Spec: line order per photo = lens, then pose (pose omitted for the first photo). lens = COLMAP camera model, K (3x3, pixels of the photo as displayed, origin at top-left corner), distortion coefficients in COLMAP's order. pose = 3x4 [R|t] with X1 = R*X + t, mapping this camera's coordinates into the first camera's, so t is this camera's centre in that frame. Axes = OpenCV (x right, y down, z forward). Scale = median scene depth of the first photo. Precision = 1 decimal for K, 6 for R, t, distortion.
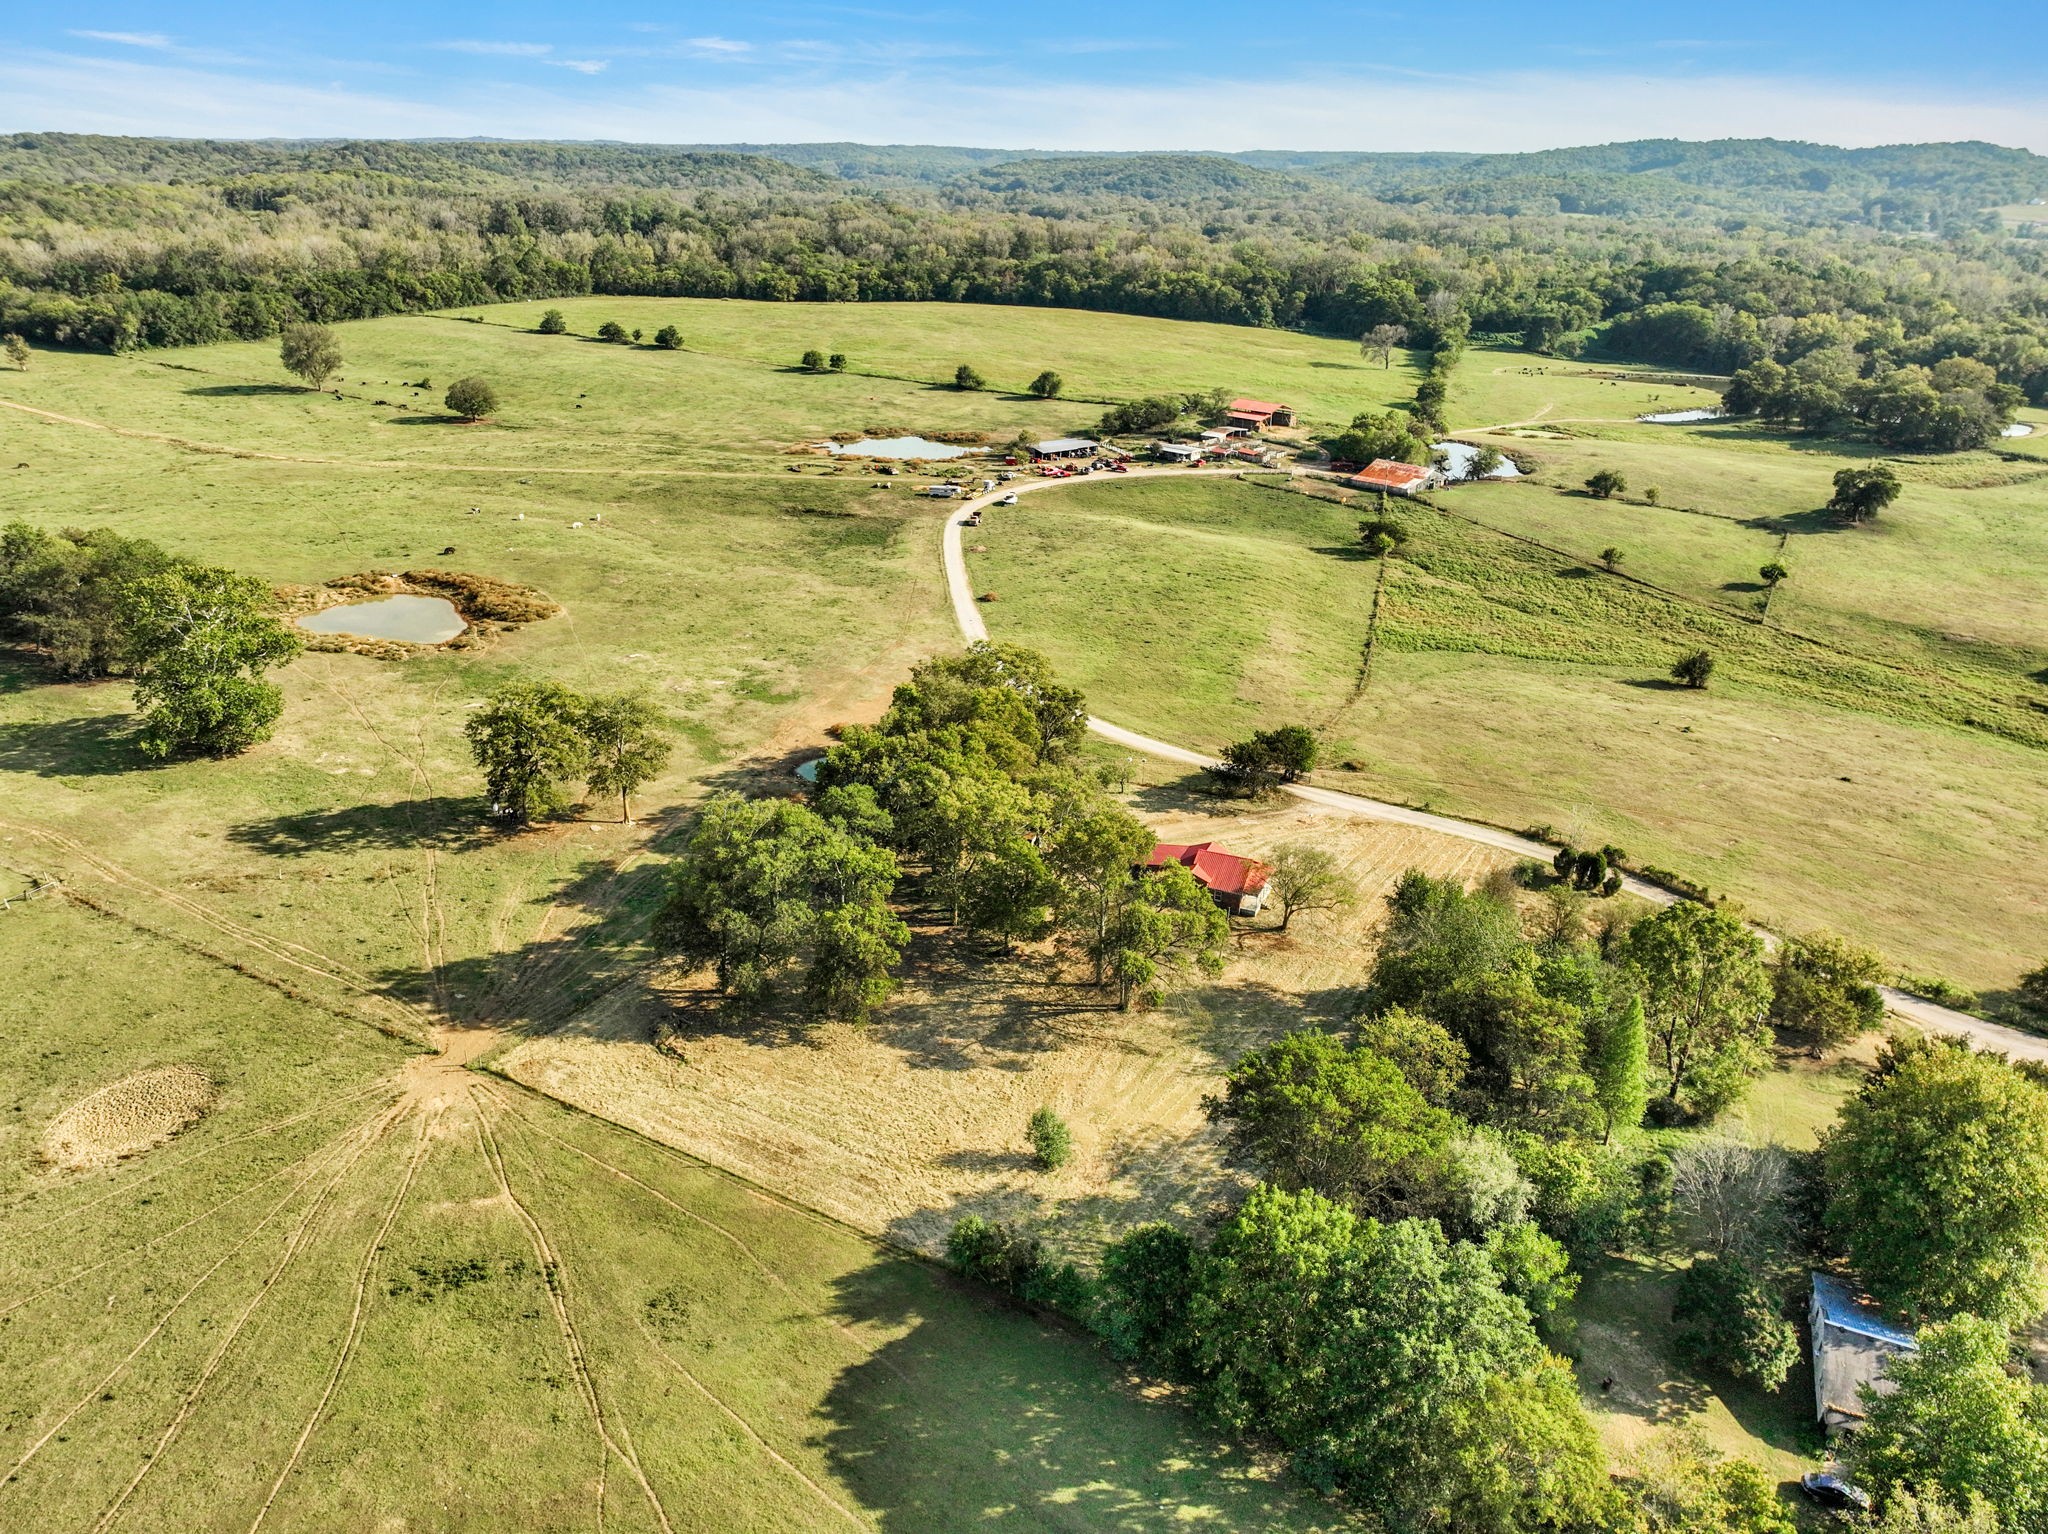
lens RADIAL K [[1451.4, 0, 1010.3], [0, 1451.4, 776.9], [0, 0, 1]] dist [-0.003494, 0.019868]
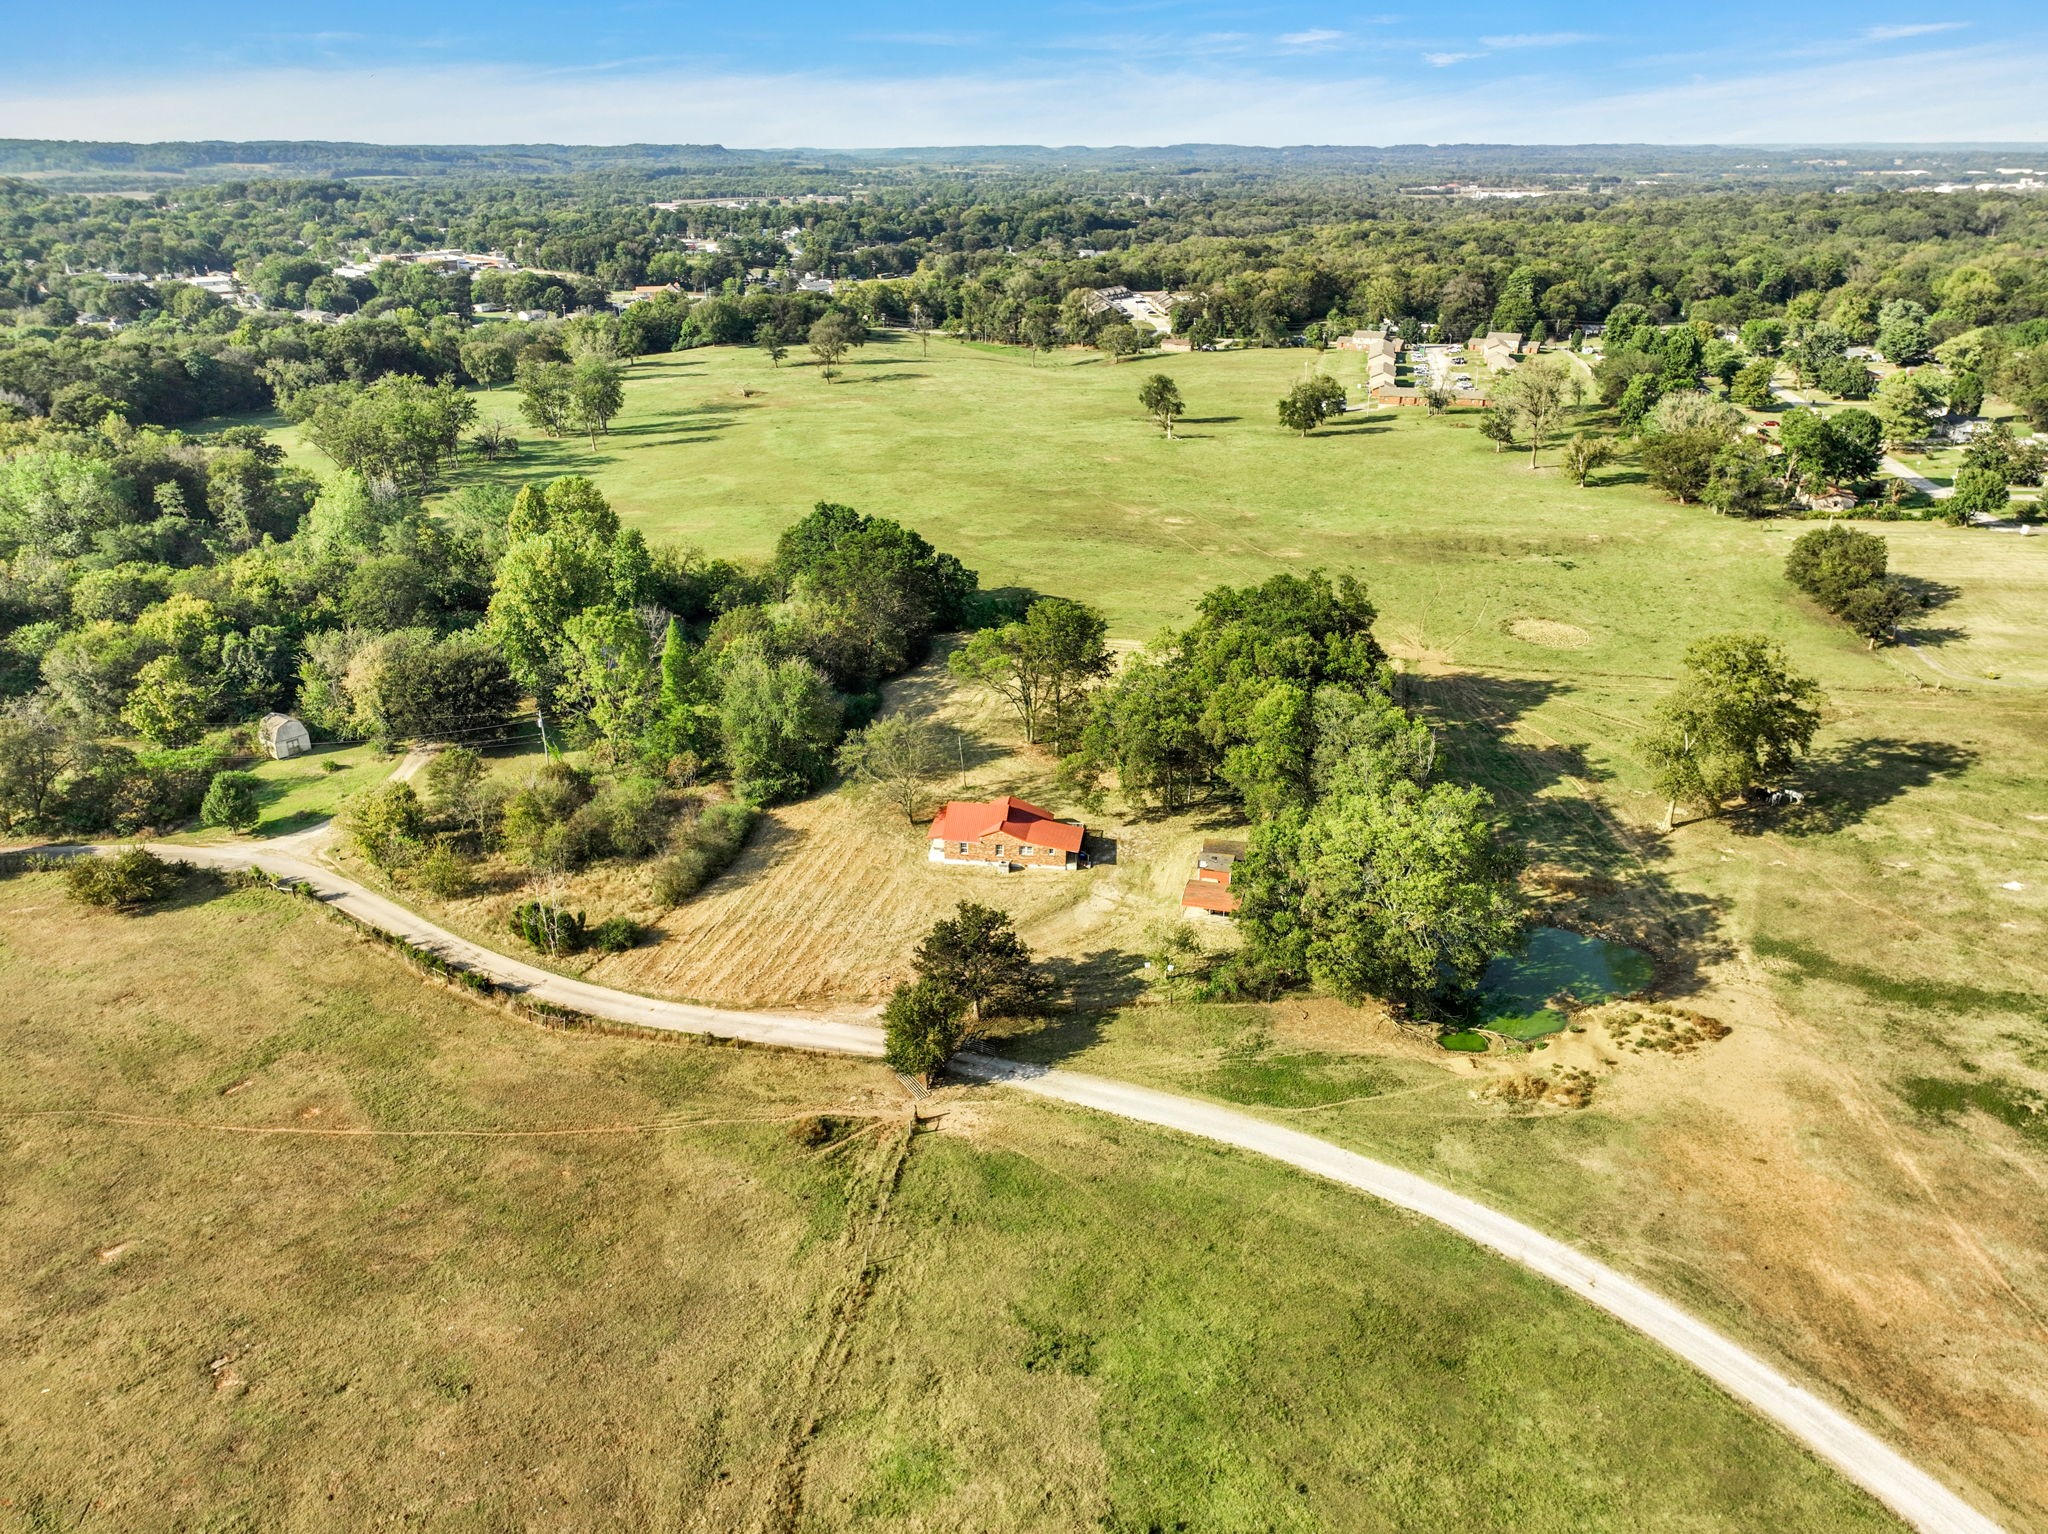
lens RADIAL K [[1451.4, 0, 1022.4], [0, 1451.4, 775.3], [0, 0, 1]] dist [-0.003494, 0.019868]
pose [[-0.958991, 0.103125, -0.264009, 0.188506], [-0.121376, 0.692313, 0.711316, -0.320348], [0.256132, 0.714190, -0.651406, 0.829414]]
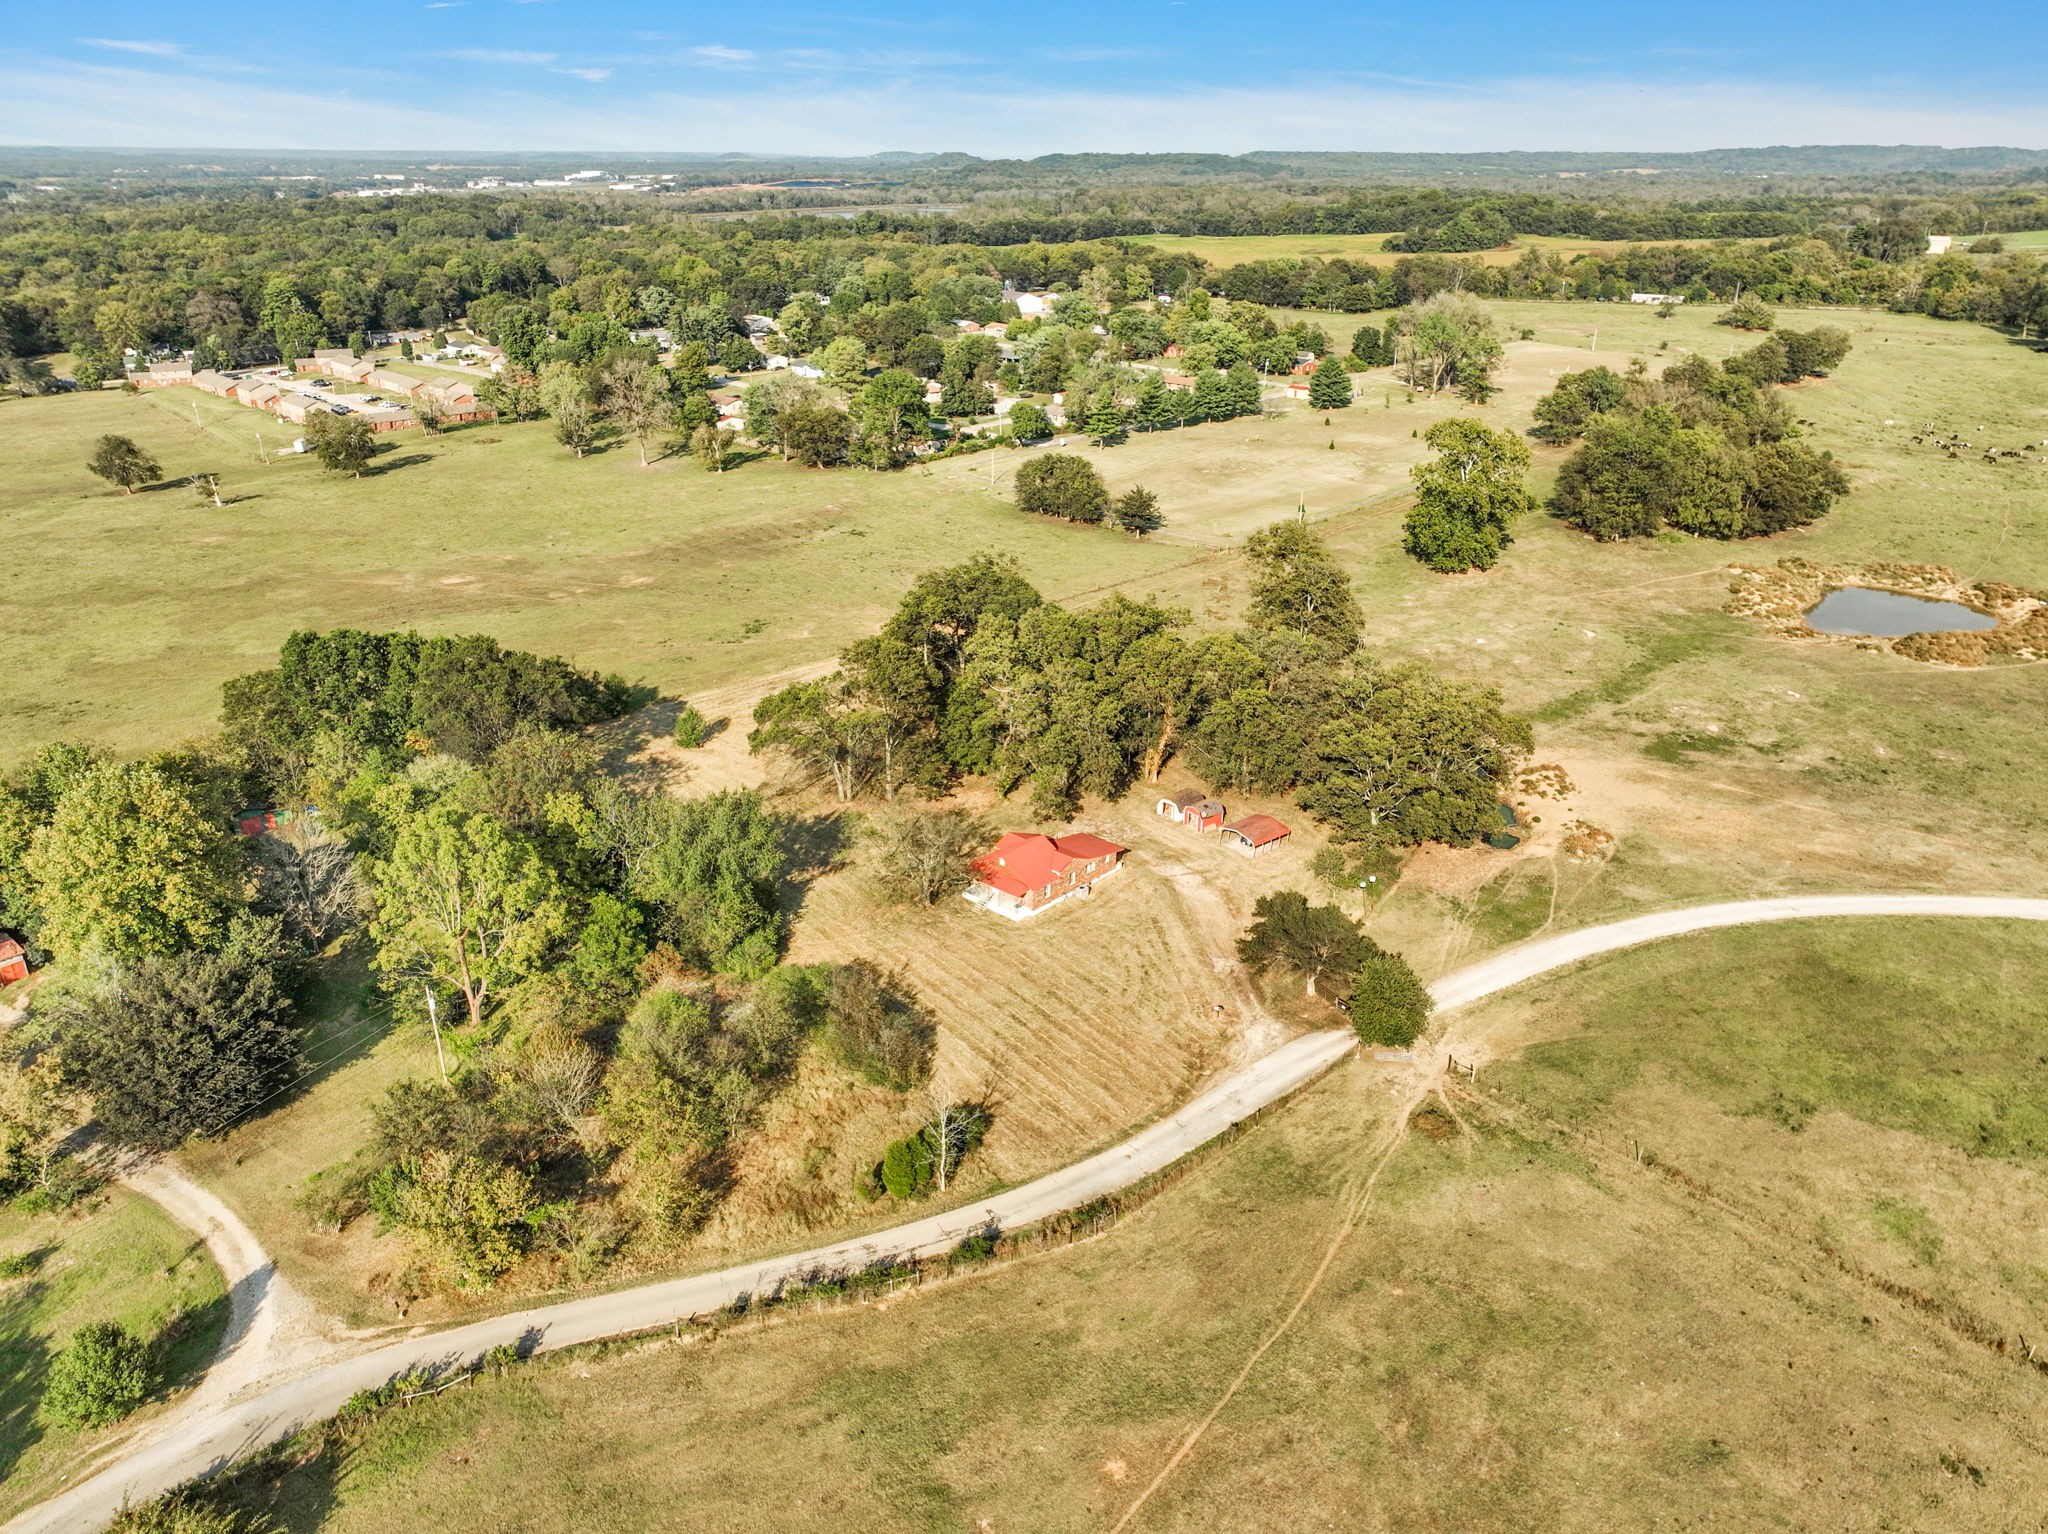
lens RADIAL K [[1451.4, 0, 1015.3], [0, 1451.4, 772.6], [0, 0, 1]] dist [-0.003494, 0.019868]
pose [[-0.319500, 0.361123, -0.876076, 0.463677], [-0.381020, 0.797543, 0.467707, -0.199932], [0.867608, 0.483235, -0.117220, 0.561064]]
